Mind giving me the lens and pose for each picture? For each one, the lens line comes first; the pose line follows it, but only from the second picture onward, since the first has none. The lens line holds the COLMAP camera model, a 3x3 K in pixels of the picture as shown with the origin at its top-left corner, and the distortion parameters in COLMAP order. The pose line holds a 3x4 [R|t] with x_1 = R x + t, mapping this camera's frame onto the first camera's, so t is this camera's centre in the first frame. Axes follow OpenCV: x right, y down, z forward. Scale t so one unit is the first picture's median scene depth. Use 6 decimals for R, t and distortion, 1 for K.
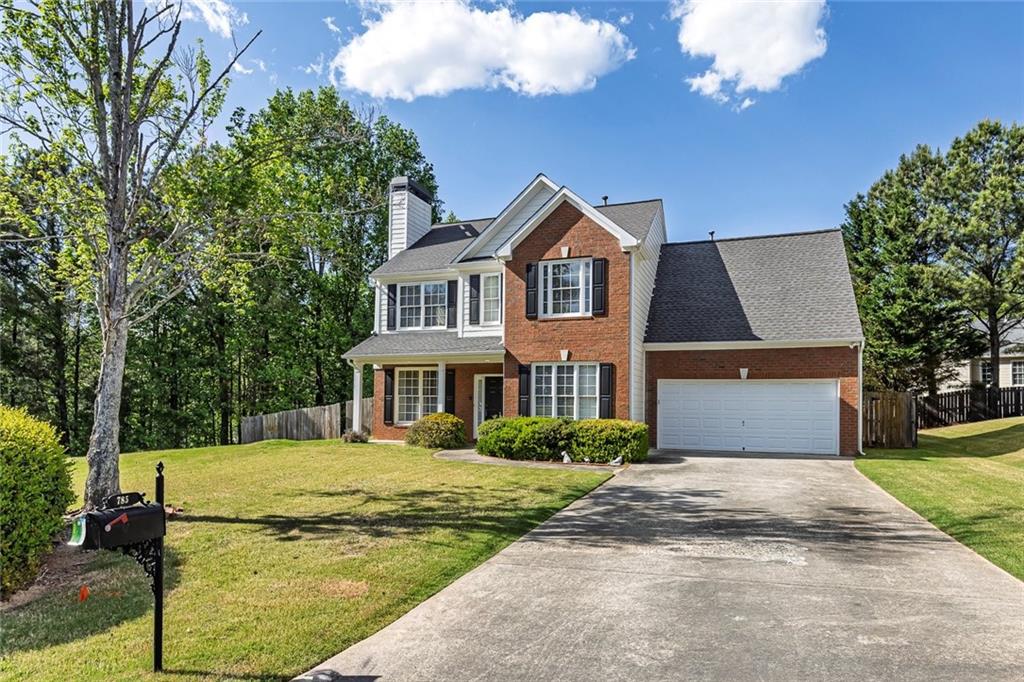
lens RADIAL K [[621.5, 0, 496.8], [0, 621.5, 384.3], [0, 0, 1]] dist [0.000108, 0.000207]
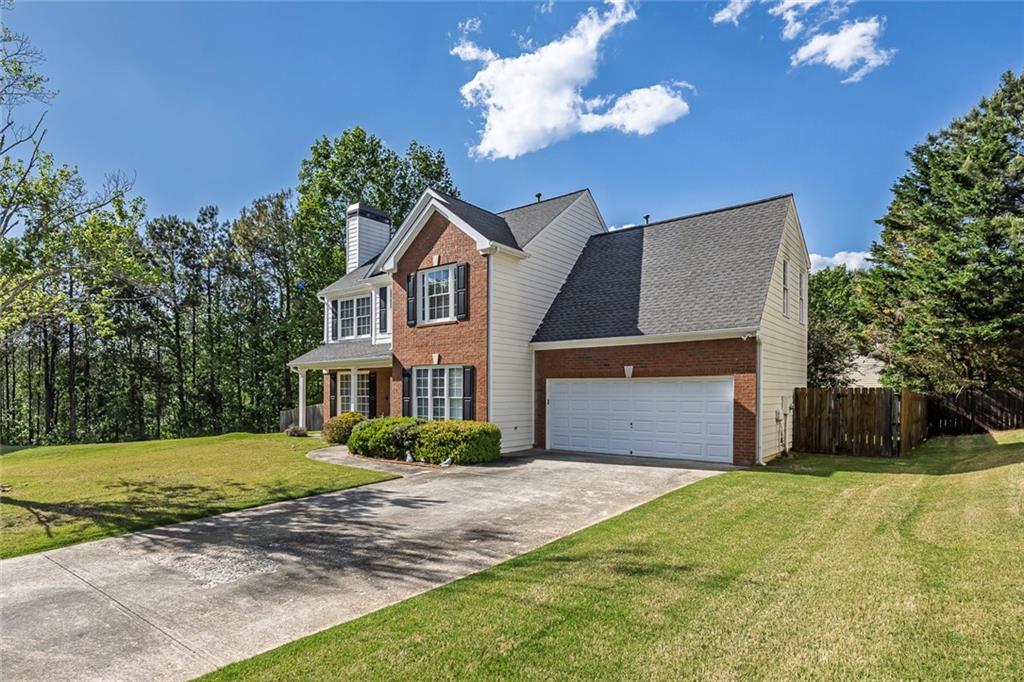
lens RADIAL K [[550.8, 0, 387.9], [0, 550.8, 396.5], [0, 0, 1]] dist [0.002748, -0.002008]
pose [[0.918989, -0.008251, -0.394196, 0.408187], [0.023510, 0.999149, 0.033897, -0.017189], [0.393581, -0.040418, 0.918401, 0.108030]]
